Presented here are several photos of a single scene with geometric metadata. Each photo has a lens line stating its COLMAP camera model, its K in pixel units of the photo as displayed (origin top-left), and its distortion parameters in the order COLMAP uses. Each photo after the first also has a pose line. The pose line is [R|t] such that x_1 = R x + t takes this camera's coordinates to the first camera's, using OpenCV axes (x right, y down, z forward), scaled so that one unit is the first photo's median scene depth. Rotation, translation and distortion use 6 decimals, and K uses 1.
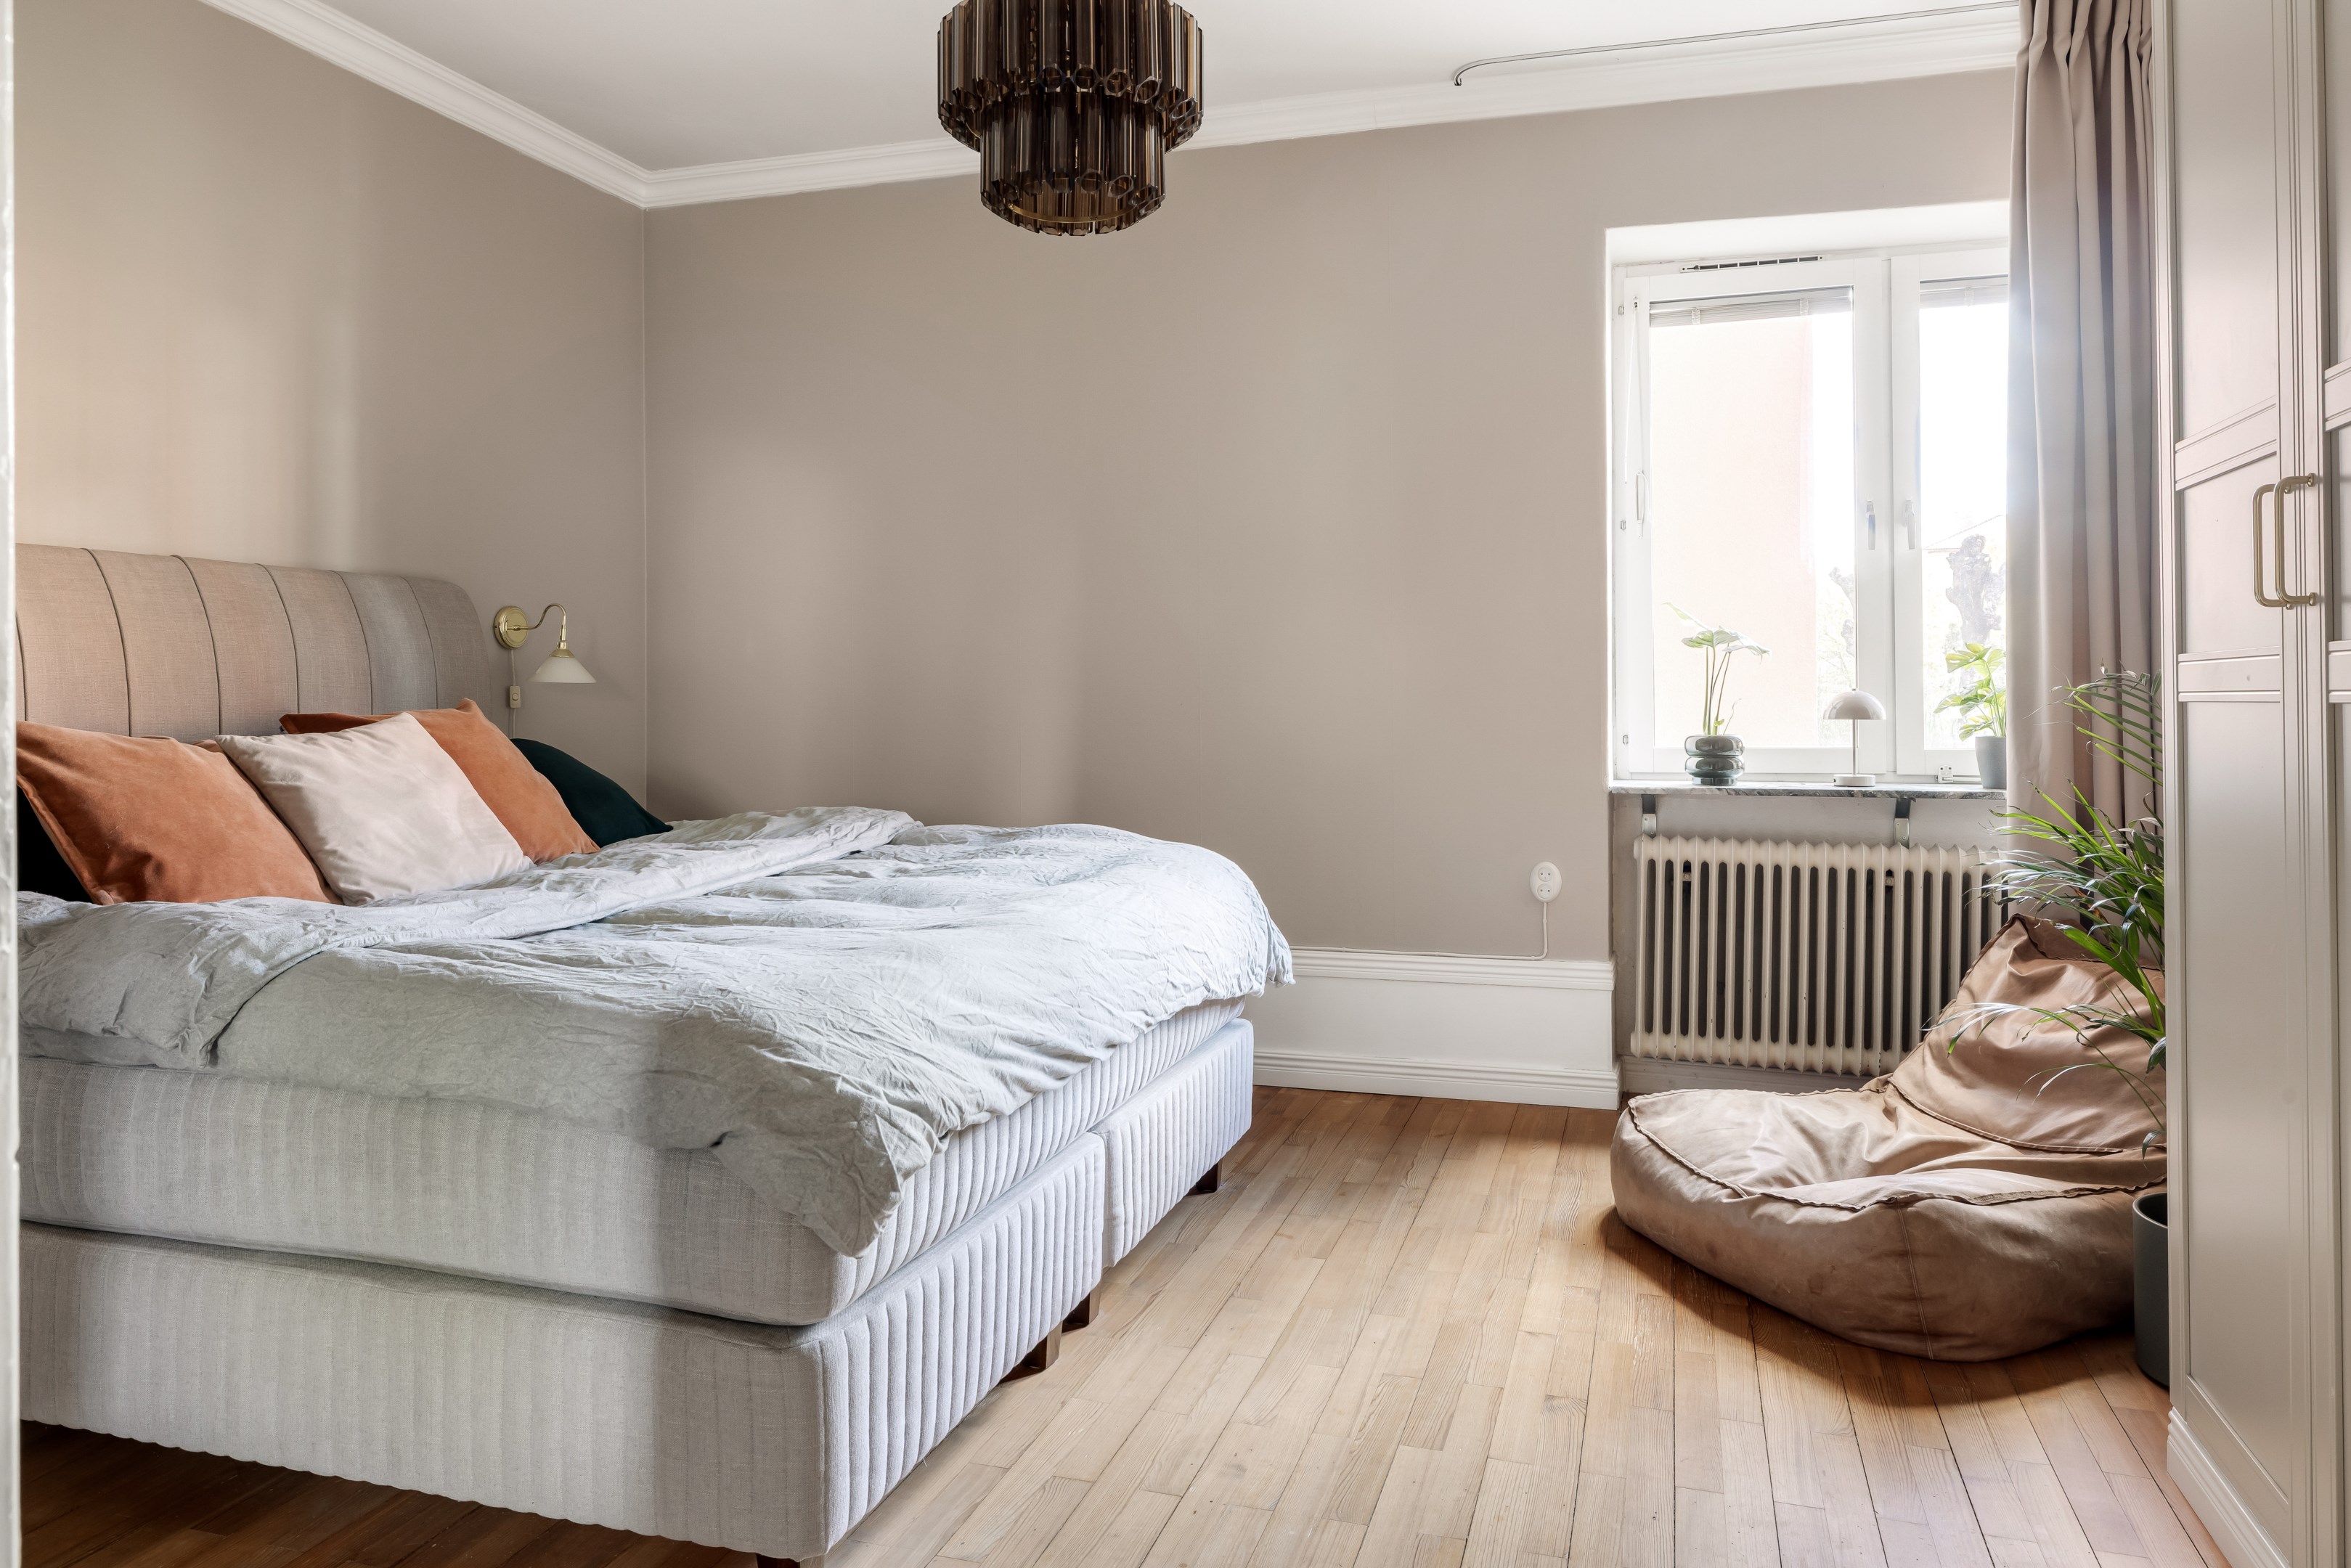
lens RADIAL K [[1685.7, 0, 1208.1], [0, 1685.7, 712.2], [0, 0, 1]] dist [-0.001829, 0.002114]
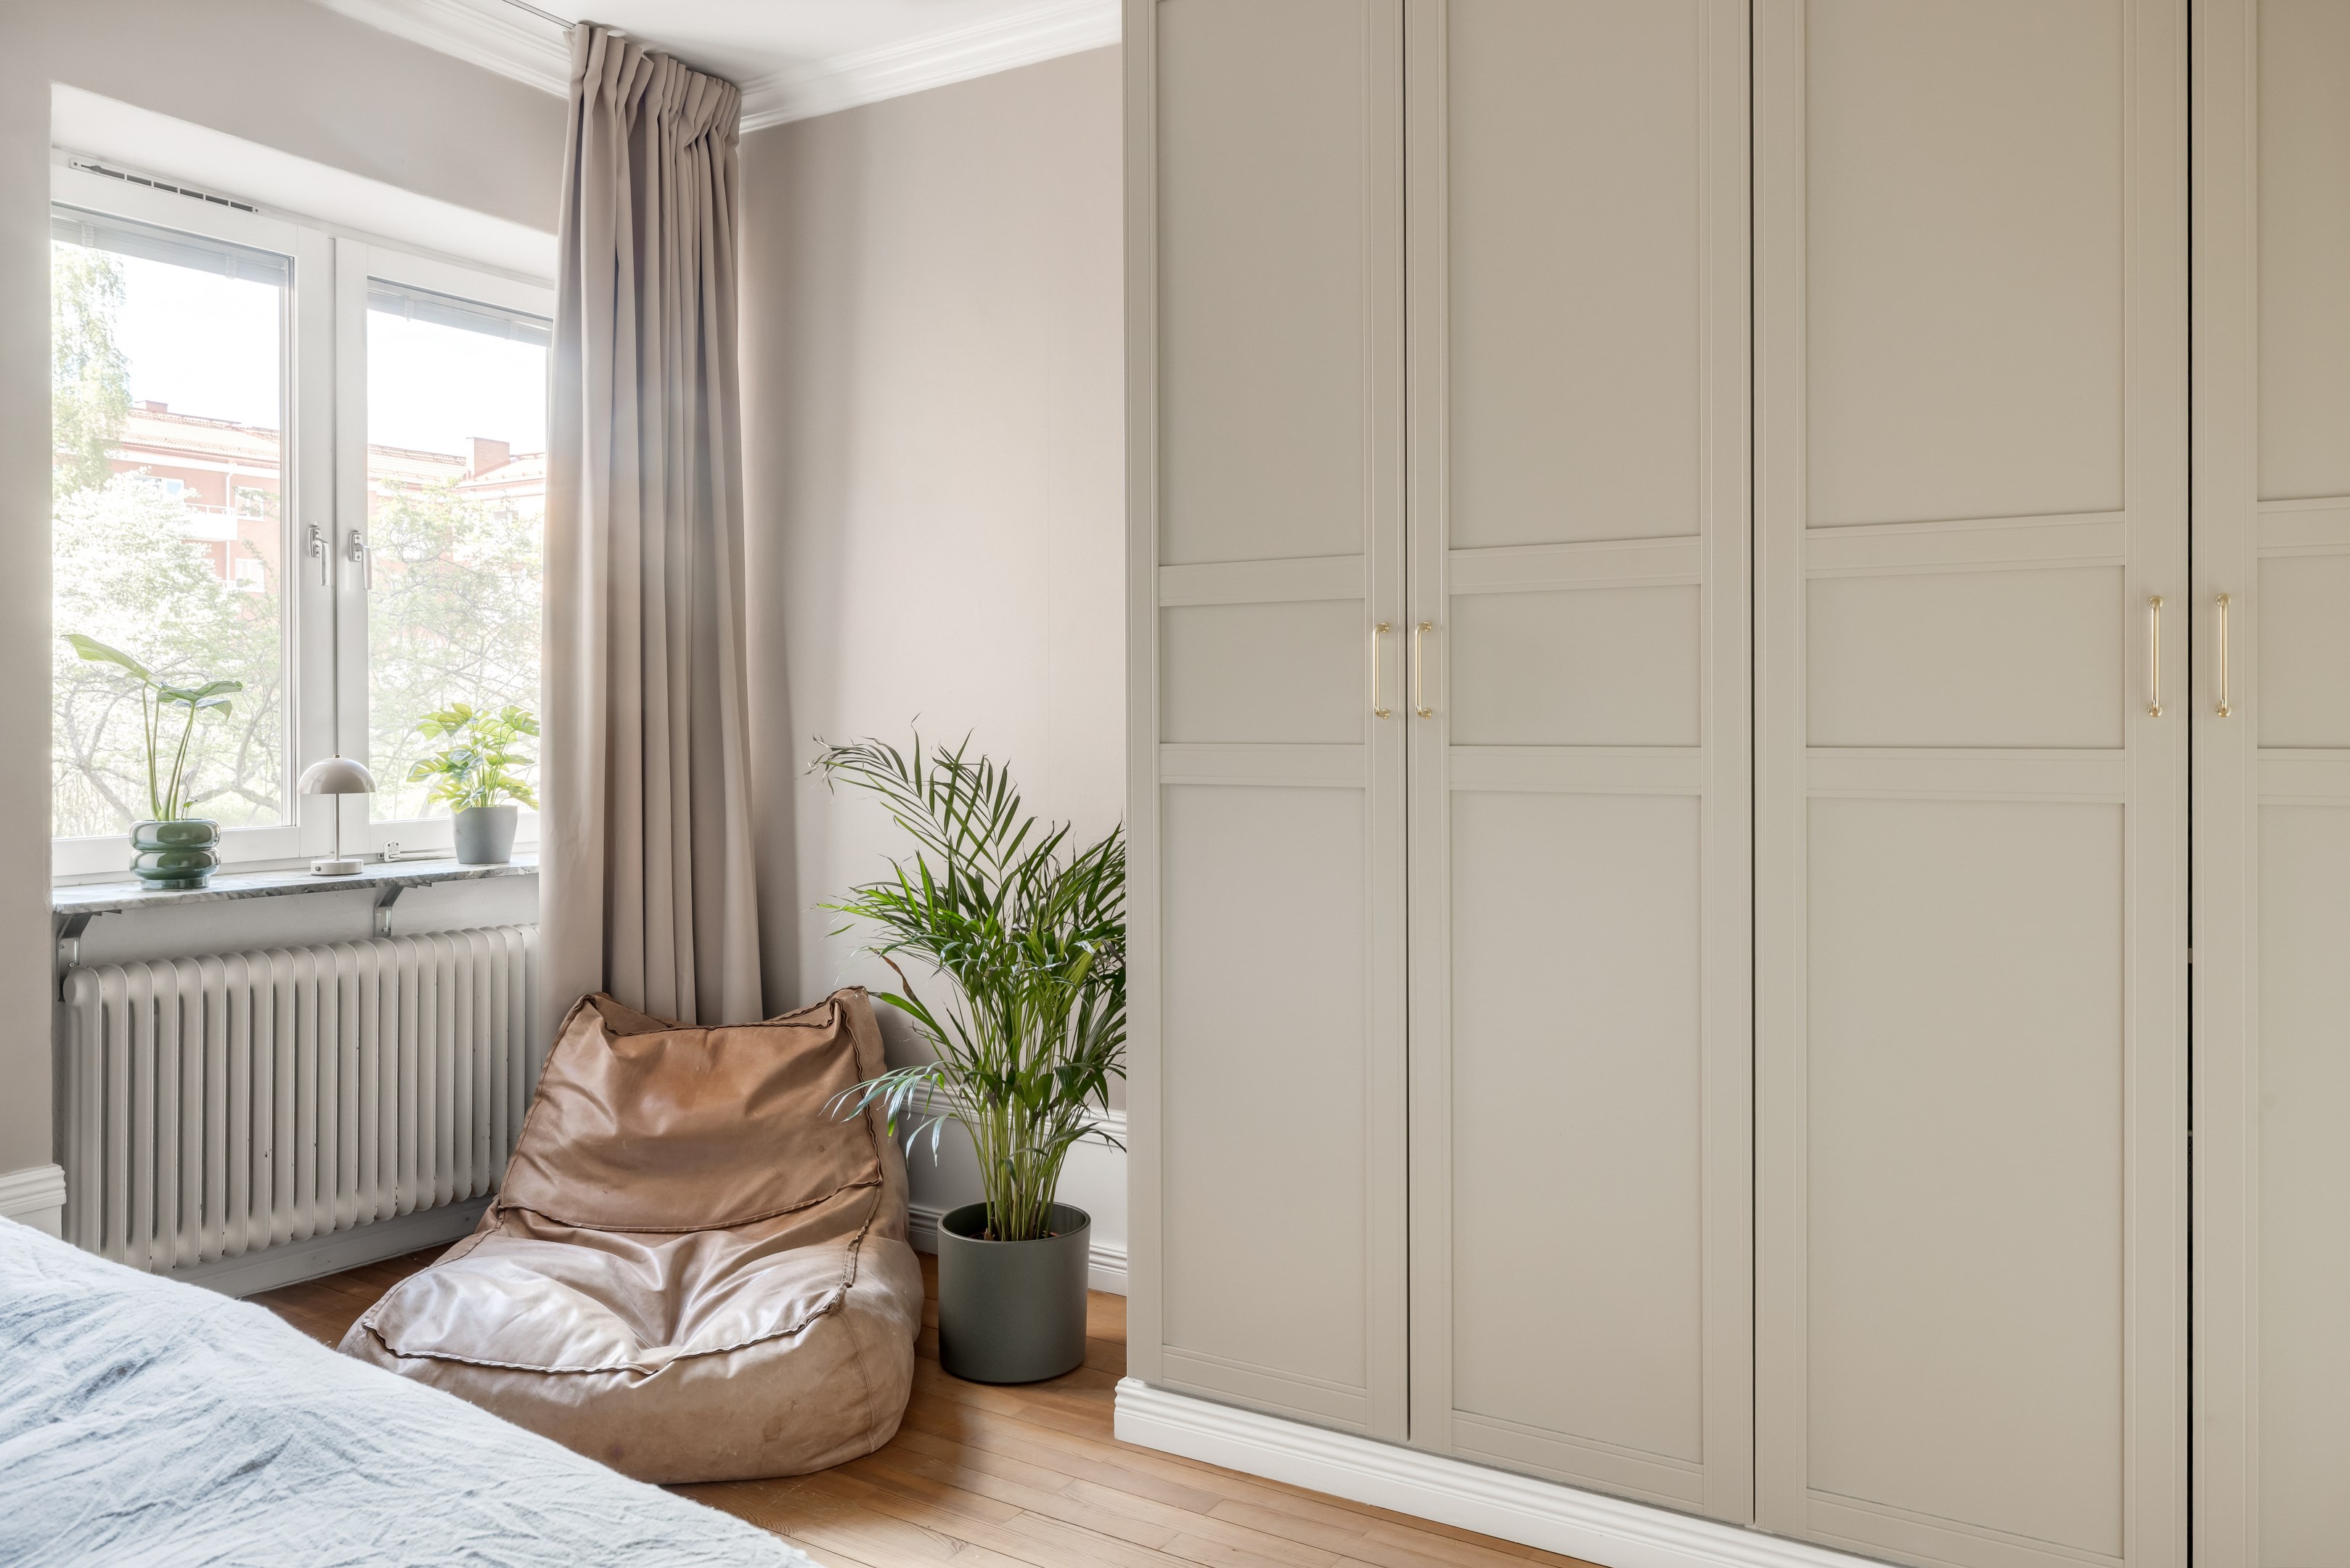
lens RADIAL K [[1740.7, 0, 1176.3], [0, 1740.7, 740.9], [0, 0, 1]] dist [0.052007, 0.001031]
pose [[0.229072, -0.006937, 0.973385, -0.395659], [-0.001508, 0.999971, 0.007481, -0.031400], [-0.973408, -0.003181, 0.229055, 0.439203]]
